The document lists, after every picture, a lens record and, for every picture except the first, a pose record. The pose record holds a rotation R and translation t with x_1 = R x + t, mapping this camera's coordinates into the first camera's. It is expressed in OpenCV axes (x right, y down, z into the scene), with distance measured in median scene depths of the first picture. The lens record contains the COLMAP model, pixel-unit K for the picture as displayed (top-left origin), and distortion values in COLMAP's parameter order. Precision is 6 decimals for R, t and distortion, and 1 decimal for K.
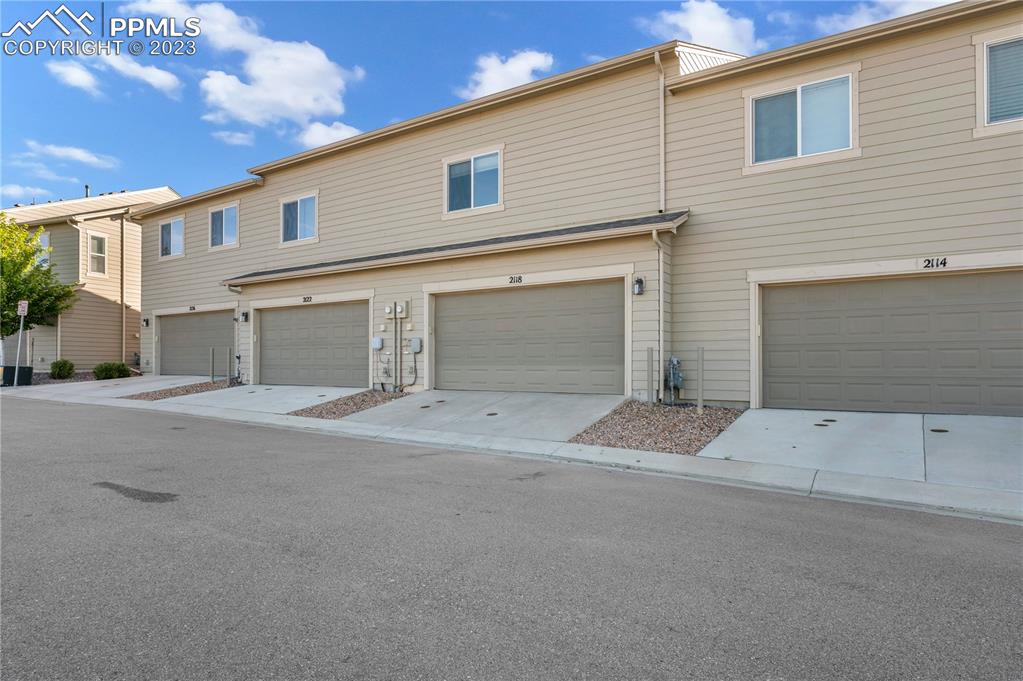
lens RADIAL K [[527.1, 0, 511.5], [0, 527.1, 340.5], [0, 0, 1]] dist [-0.000672, 0.000112]
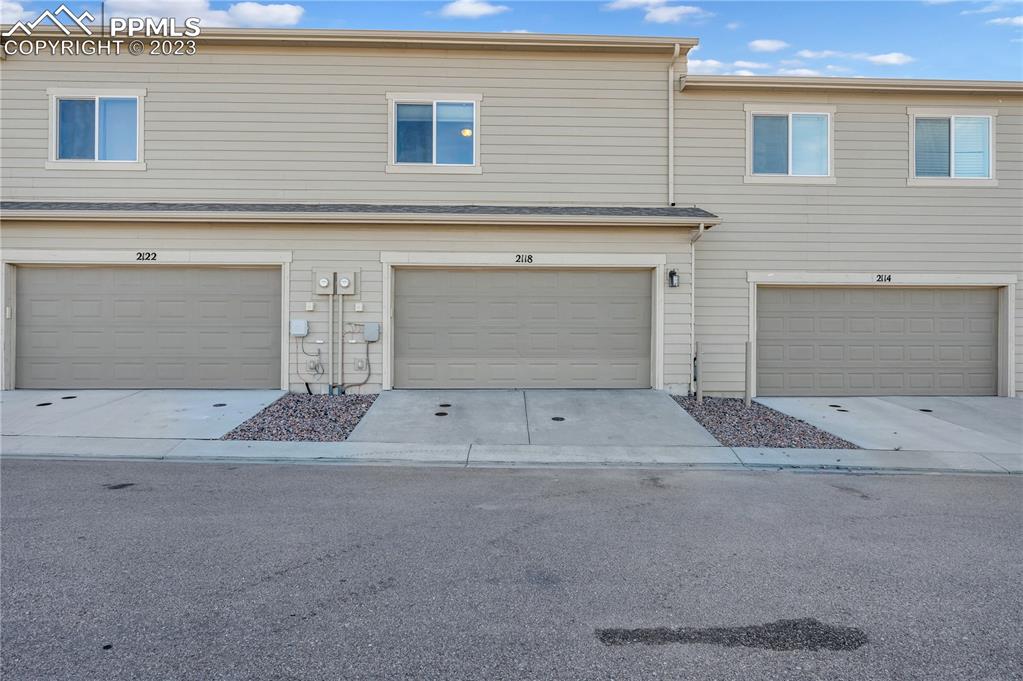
lens RADIAL K [[527.1, 0, 511.5], [0, 527.1, 340.5], [0, 0, 1]] dist [-0.000672, 0.000112]
pose [[0.847906, 0.015040, 0.529932, -0.409890], [-0.025177, 0.999612, 0.011914, 0.007230], [-0.529548, -0.023444, 0.847956, 0.250386]]
